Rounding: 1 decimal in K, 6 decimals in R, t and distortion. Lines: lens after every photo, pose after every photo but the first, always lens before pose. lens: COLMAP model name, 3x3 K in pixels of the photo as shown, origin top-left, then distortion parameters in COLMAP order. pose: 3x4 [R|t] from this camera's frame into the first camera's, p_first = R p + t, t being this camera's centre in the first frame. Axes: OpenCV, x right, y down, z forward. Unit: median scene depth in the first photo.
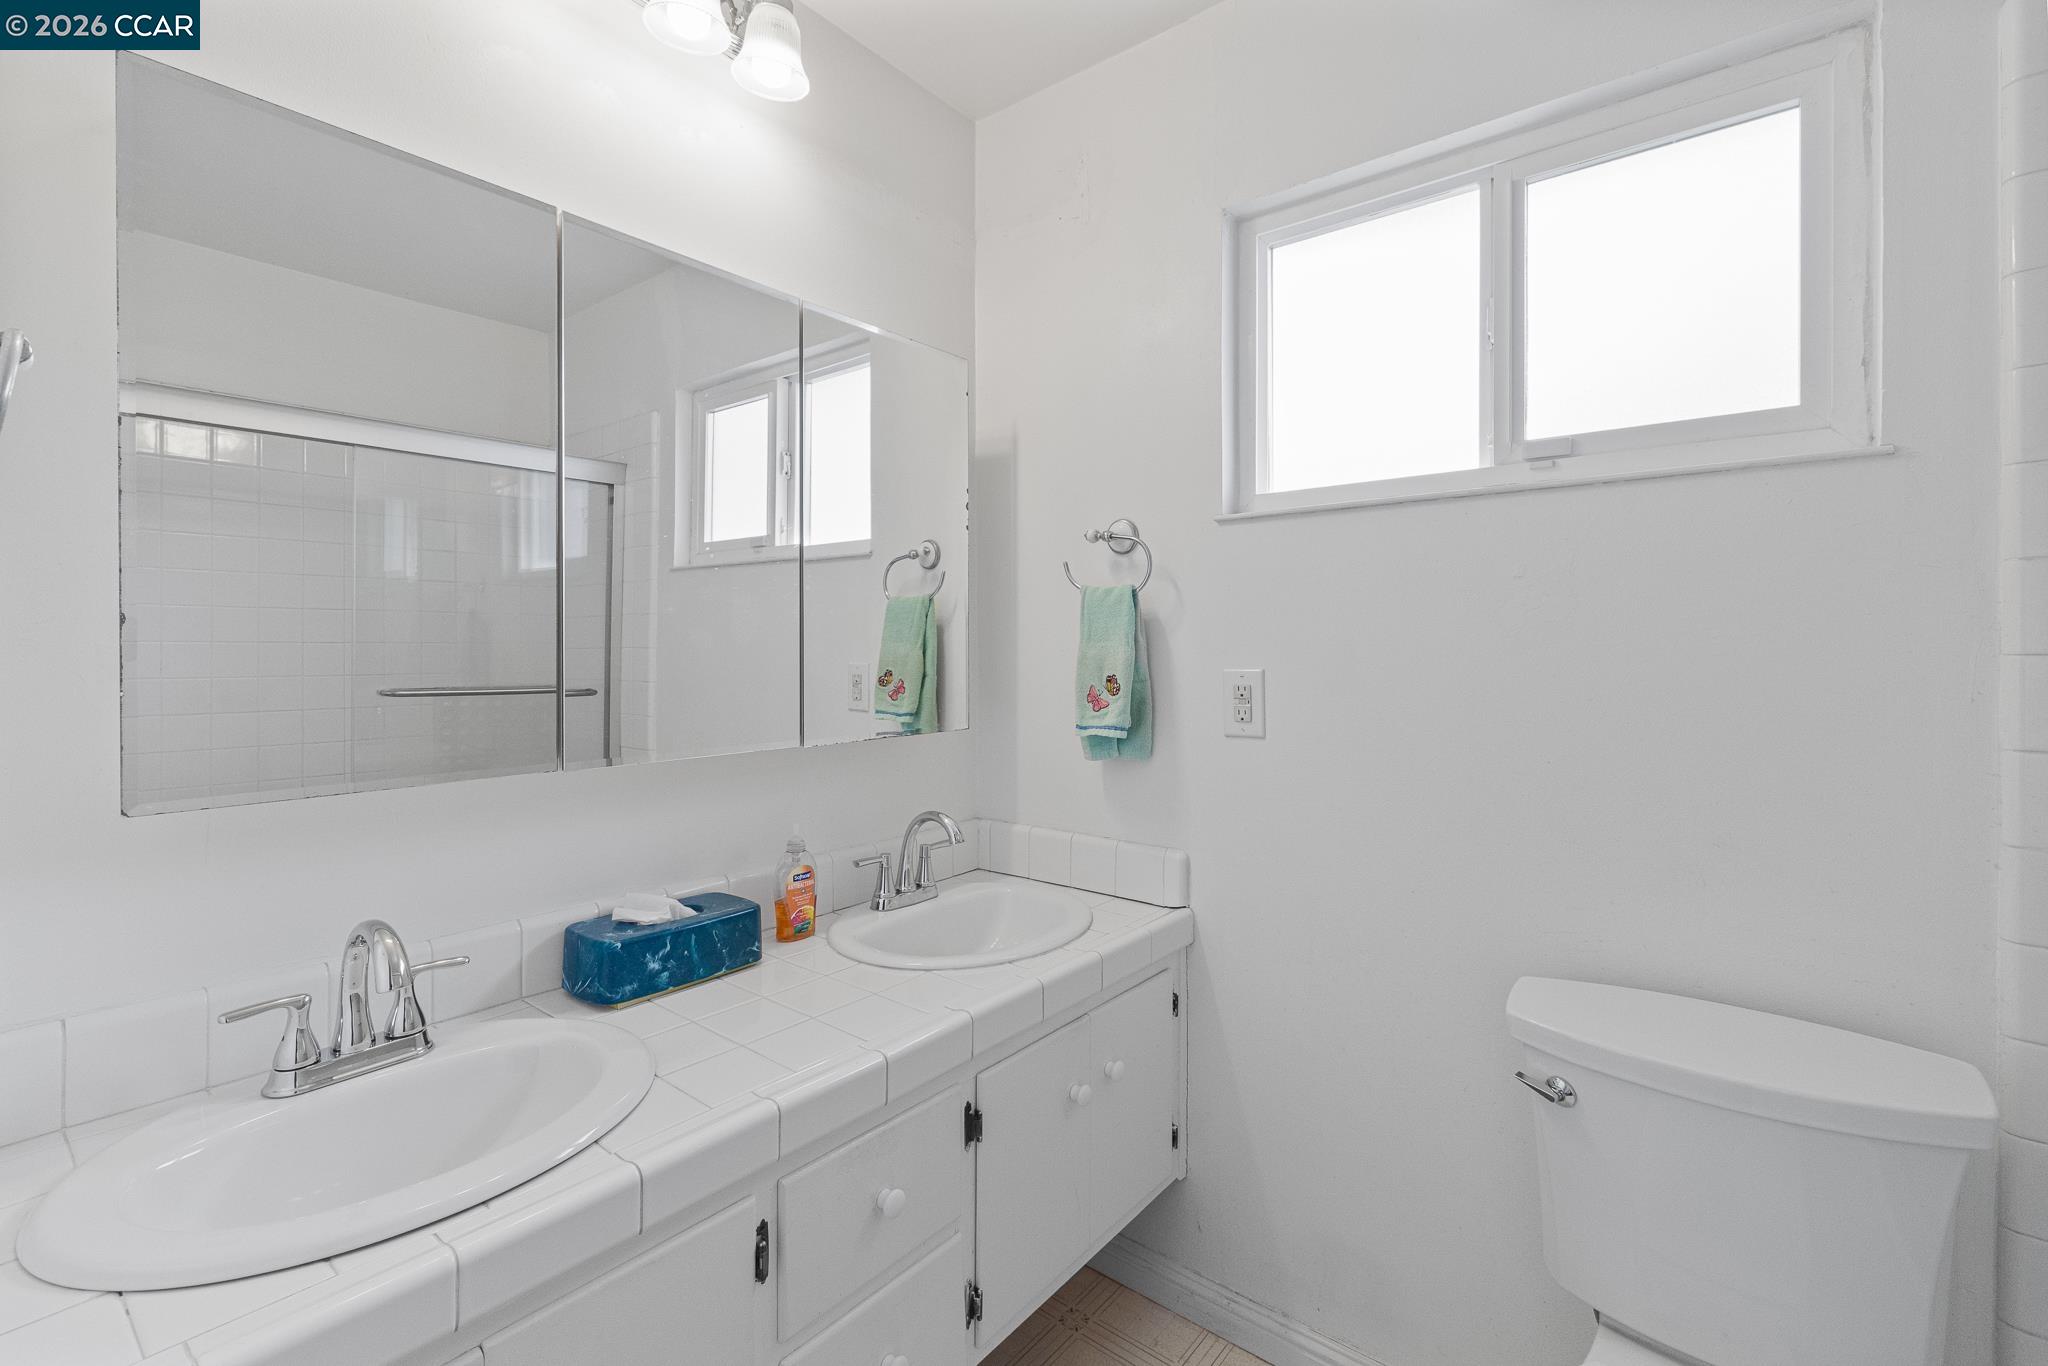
lens RADIAL K [[897.7, 0, 1024.0], [0, 897.7, 683.0], [0, 0, 1]] dist [-0.001277, -0.000056]
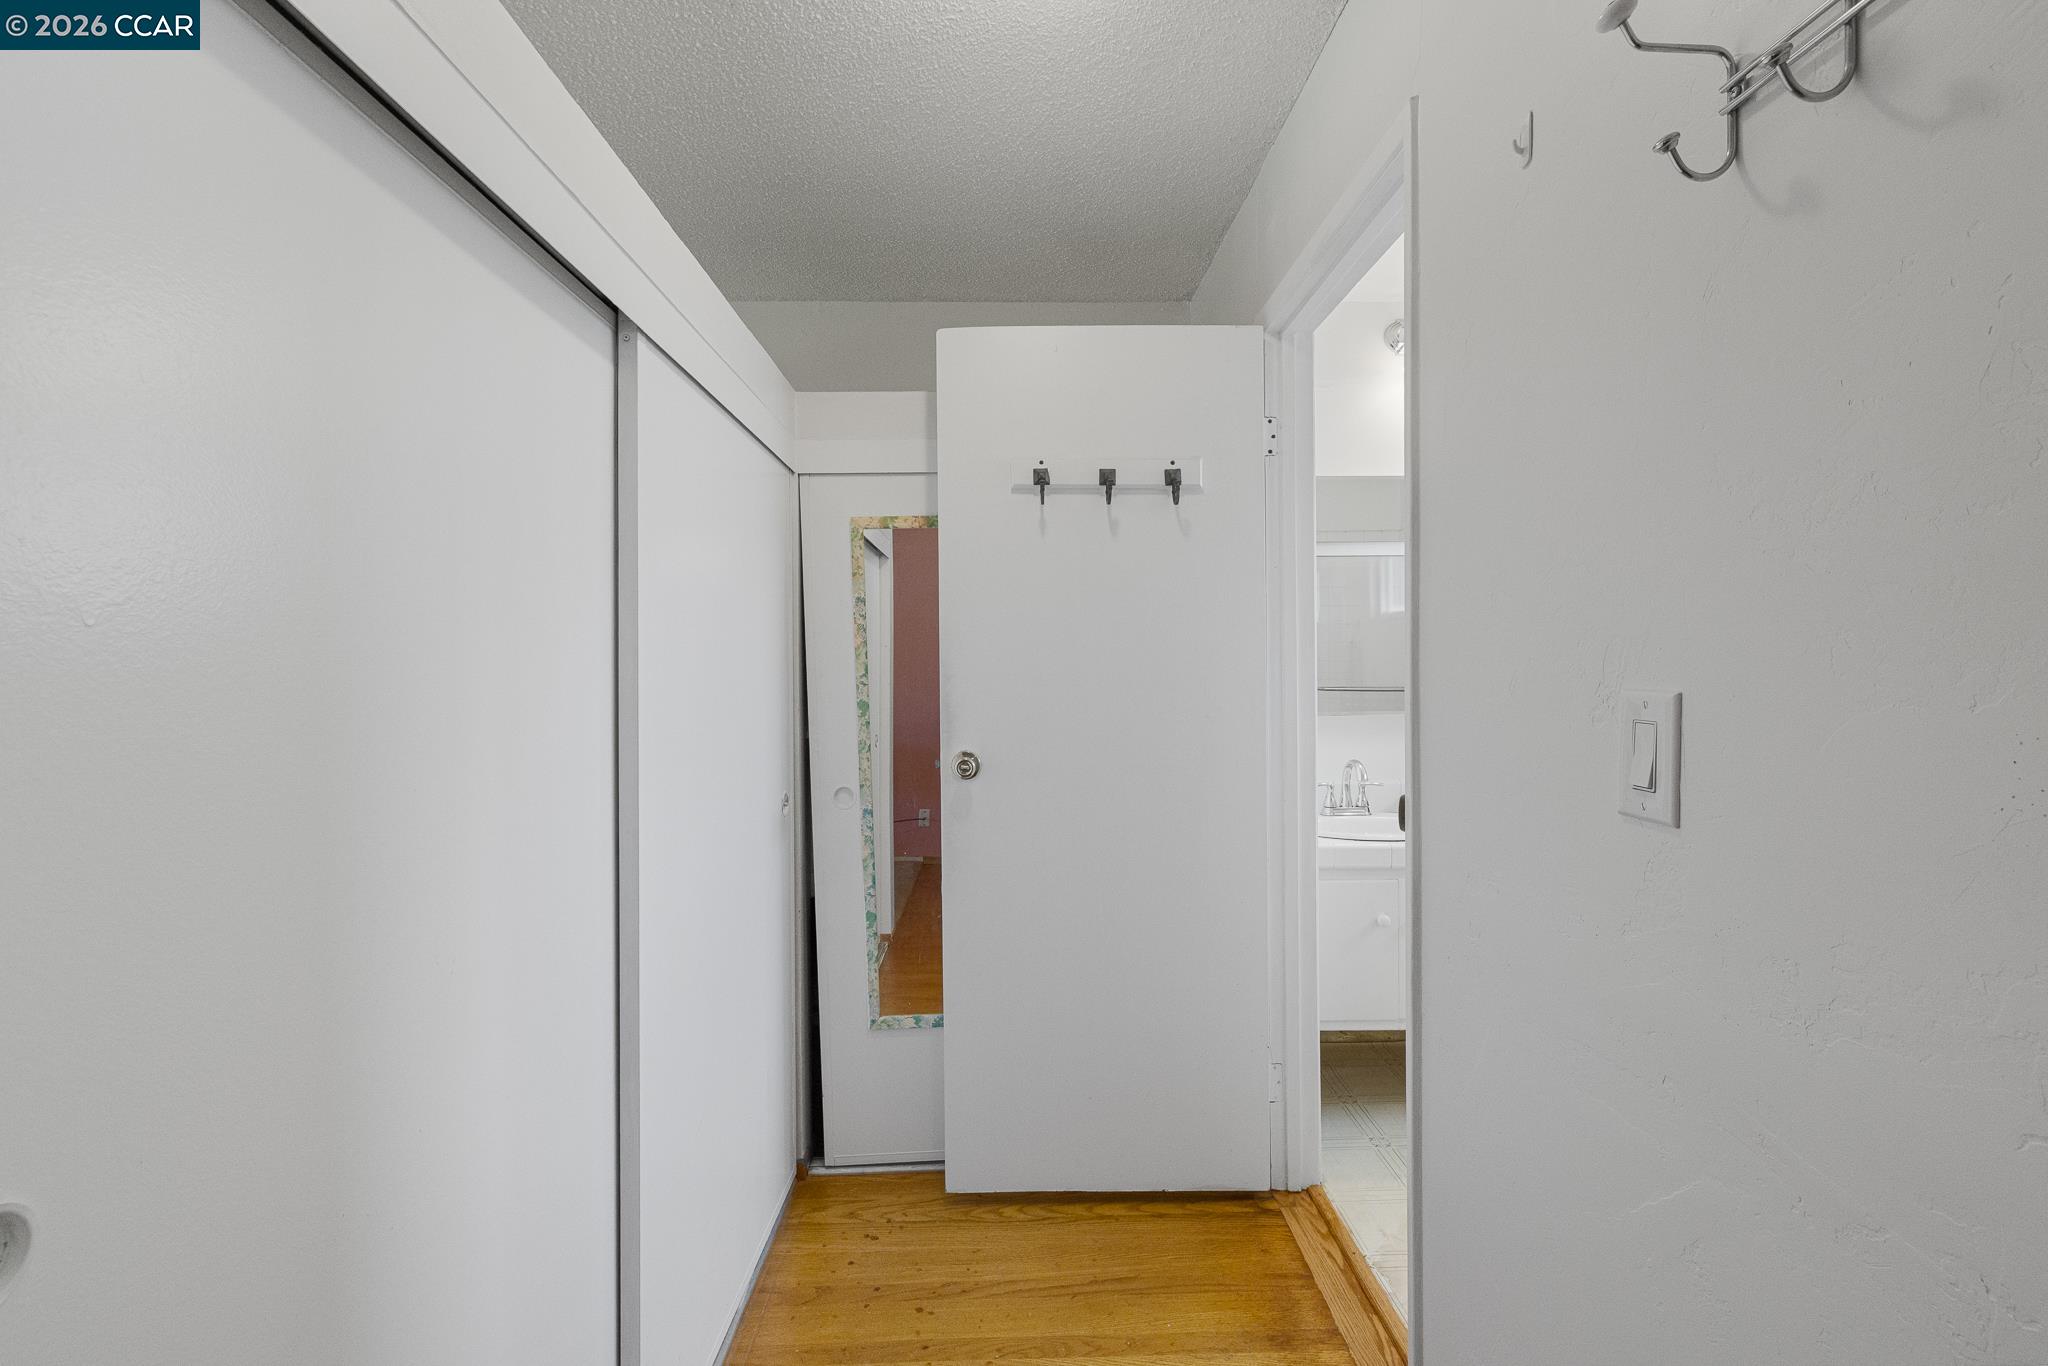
lens RADIAL K [[897.7, 0, 1024.0], [0, 897.7, 683.0], [0, 0, 1]] dist [-0.001277, -0.000056]
pose [[0.639907, -0.009132, -0.768398, 0.230638], [0.003907, 0.999955, -0.008631, 0.005783], [0.768442, 0.002521, 0.639914, -0.461544]]
